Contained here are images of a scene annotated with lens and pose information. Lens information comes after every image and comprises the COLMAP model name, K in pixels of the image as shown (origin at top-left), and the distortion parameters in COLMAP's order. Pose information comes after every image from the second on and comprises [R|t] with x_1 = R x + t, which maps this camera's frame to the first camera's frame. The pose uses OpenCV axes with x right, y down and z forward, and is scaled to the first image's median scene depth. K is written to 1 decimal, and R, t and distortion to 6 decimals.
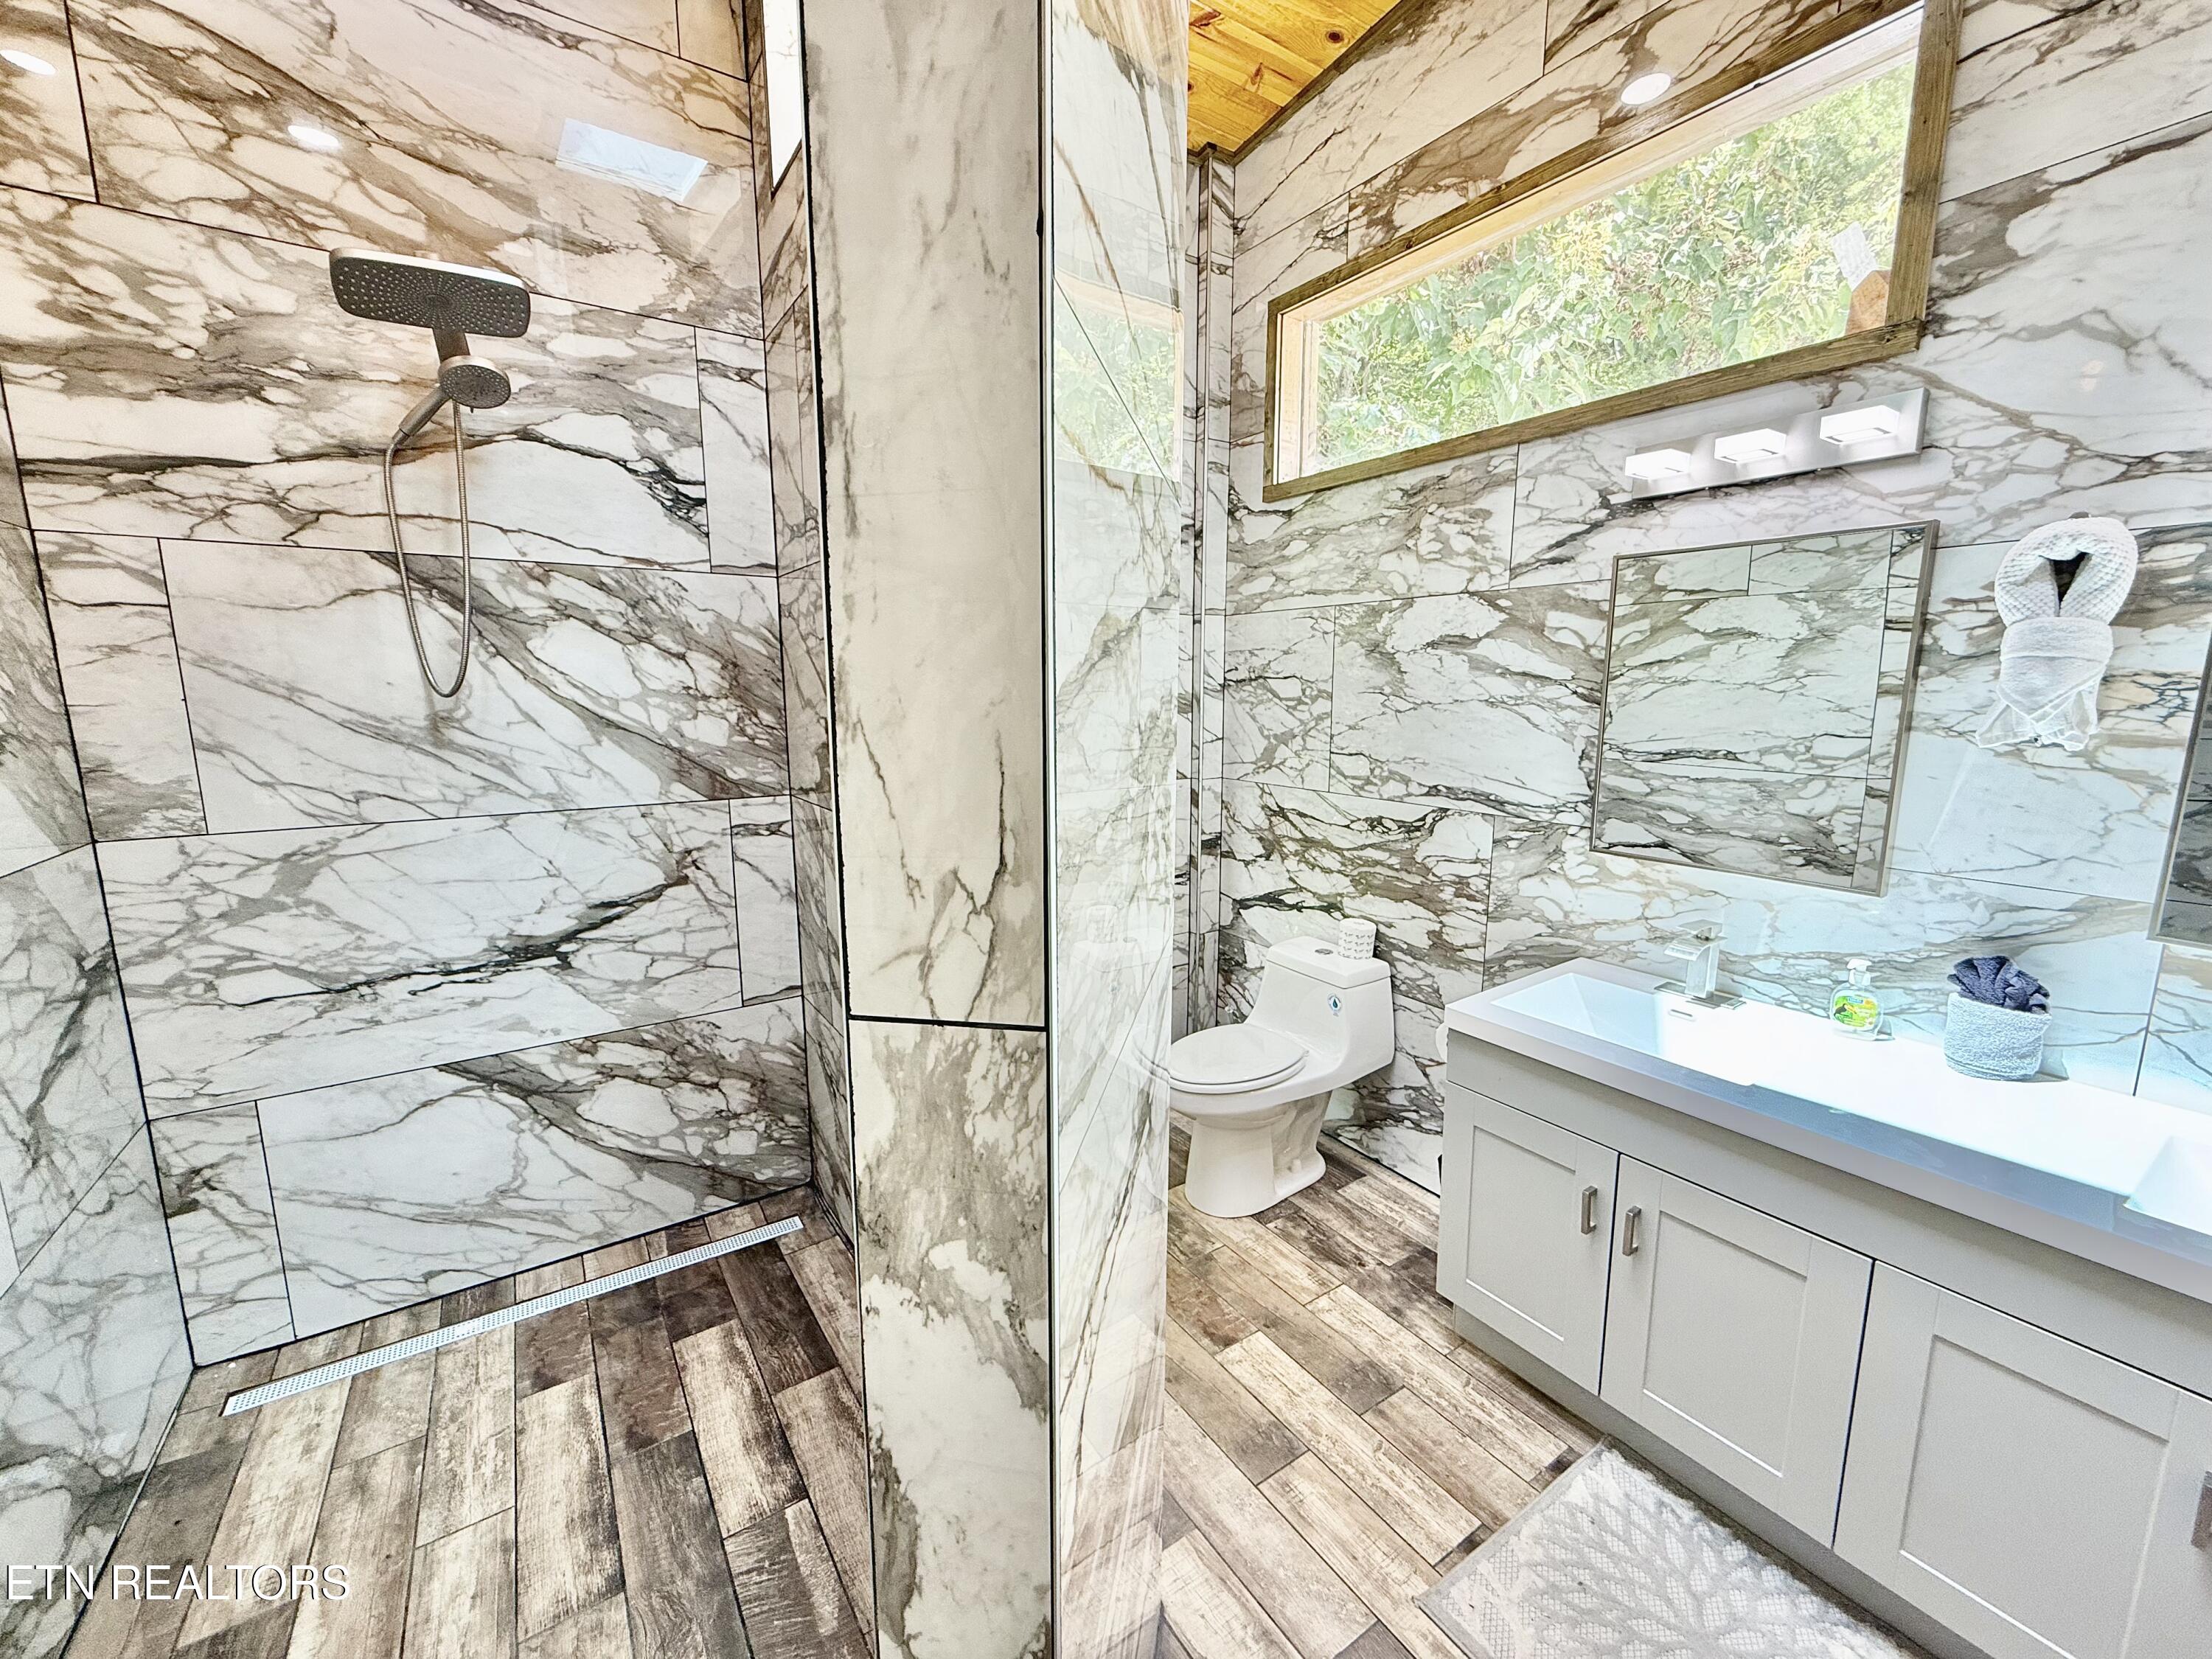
lens RADIAL K [[890.9, 0, 1102.0], [0, 890.9, 828.6], [0, 0, 1]] dist [0.000744, -0.000003]
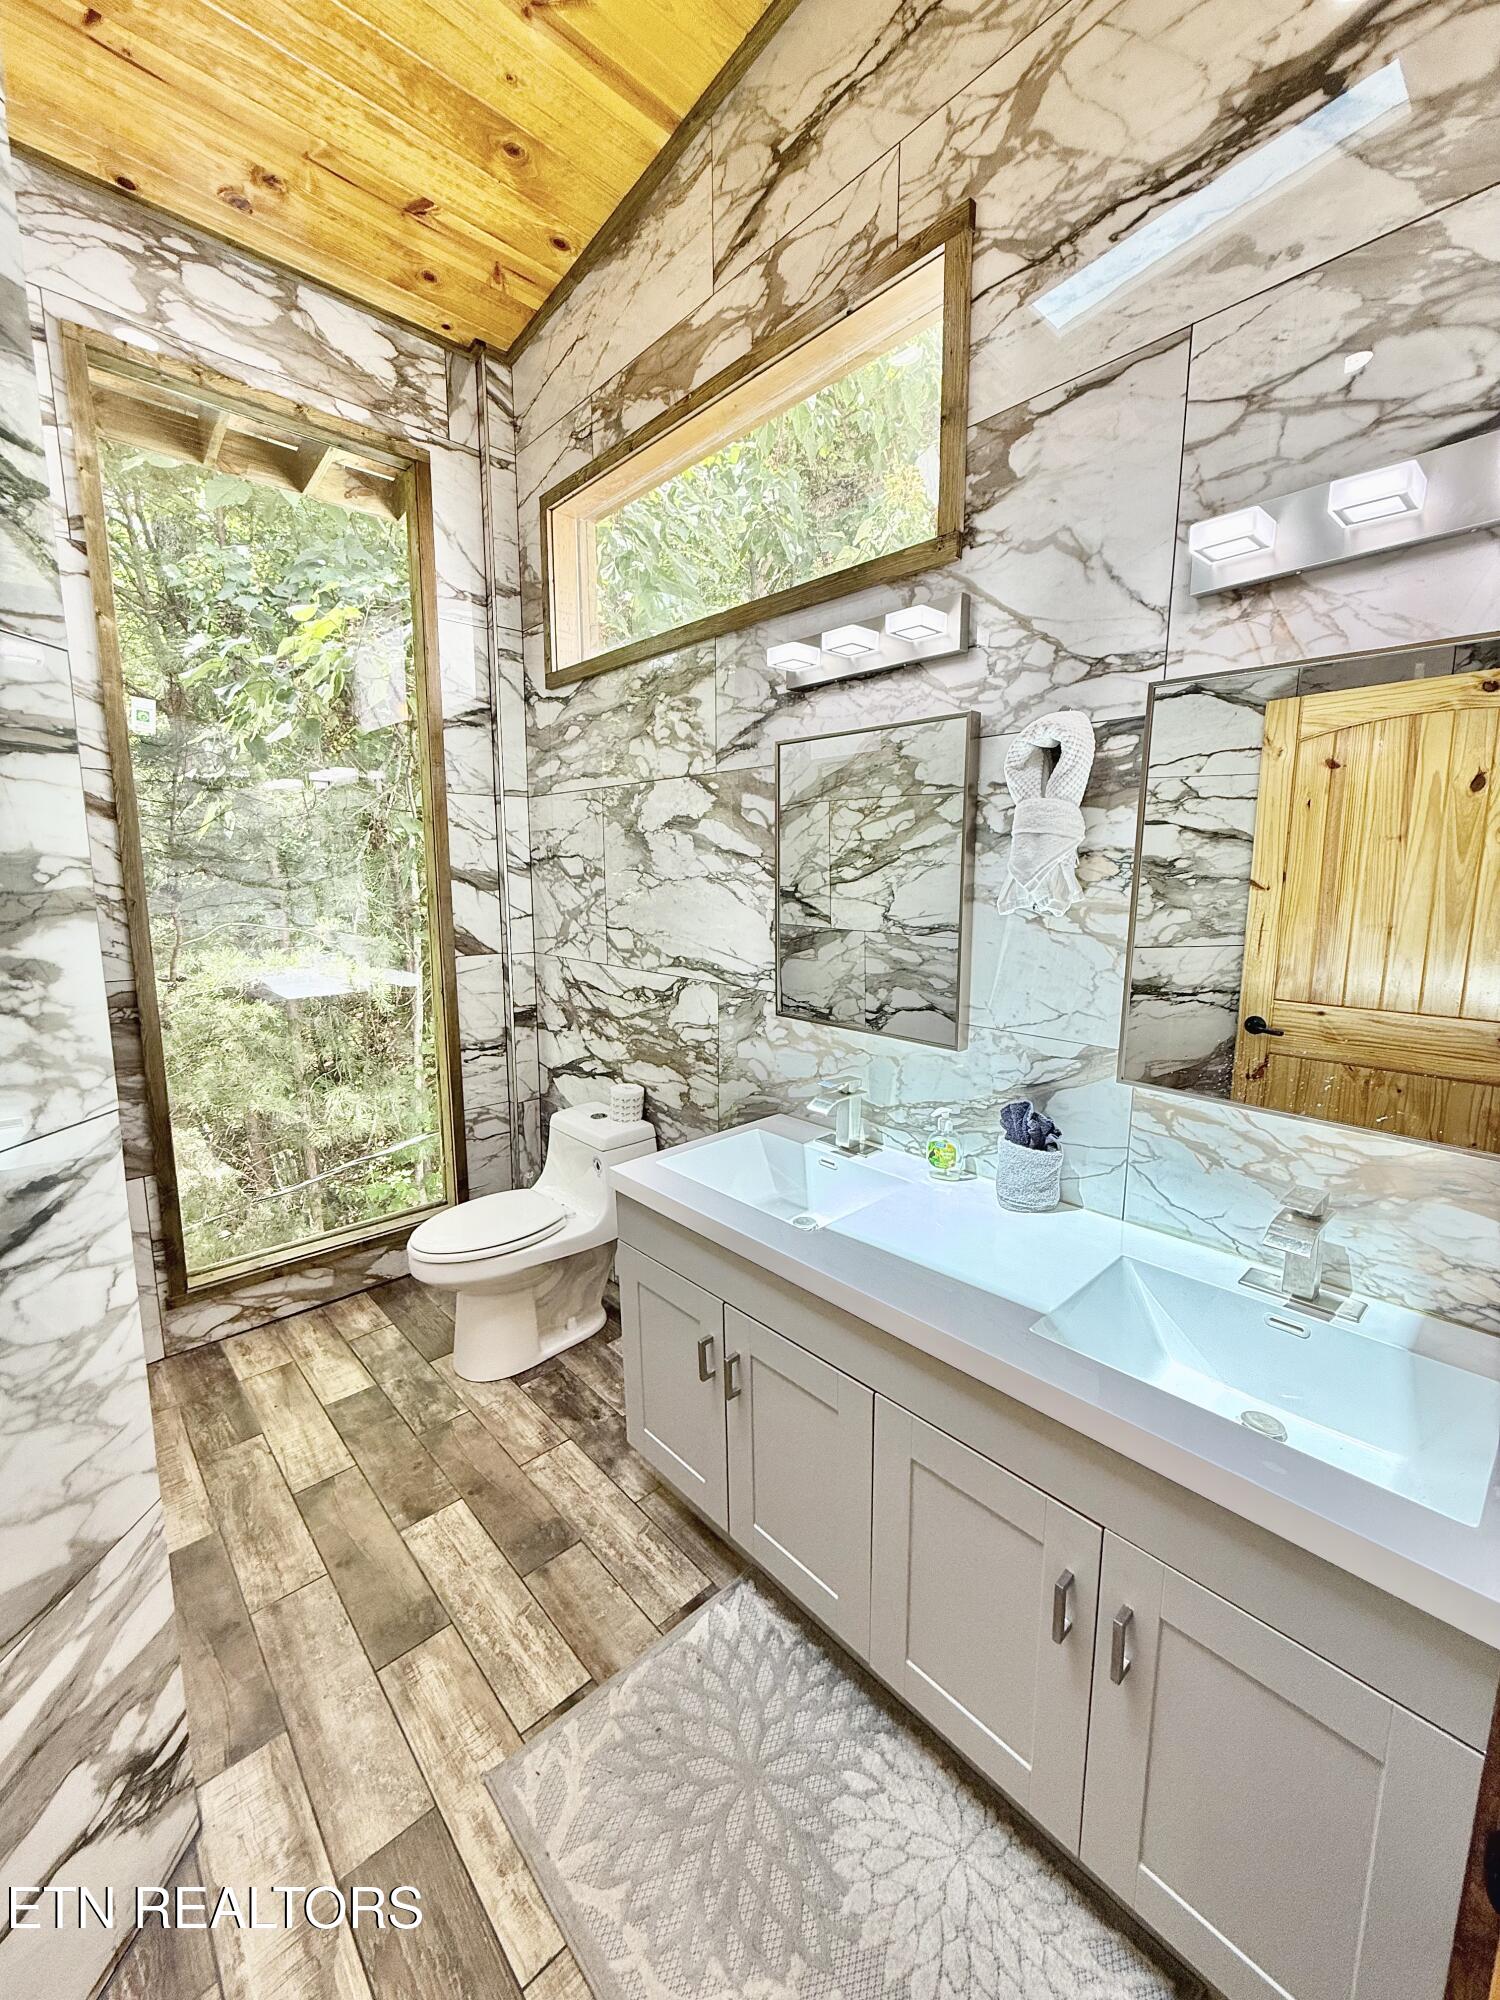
lens RADIAL K [[805.5, 0, 745.5], [0, 805.5, 996.1], [0, 0, 1]] dist [0.000744, -0.000003]
pose [[0.985887, -0.018339, 0.166405, 0.331373], [0.019589, 0.999791, -0.005879, 0.006663], [-0.166262, 0.009056, 0.986040, 0.040408]]
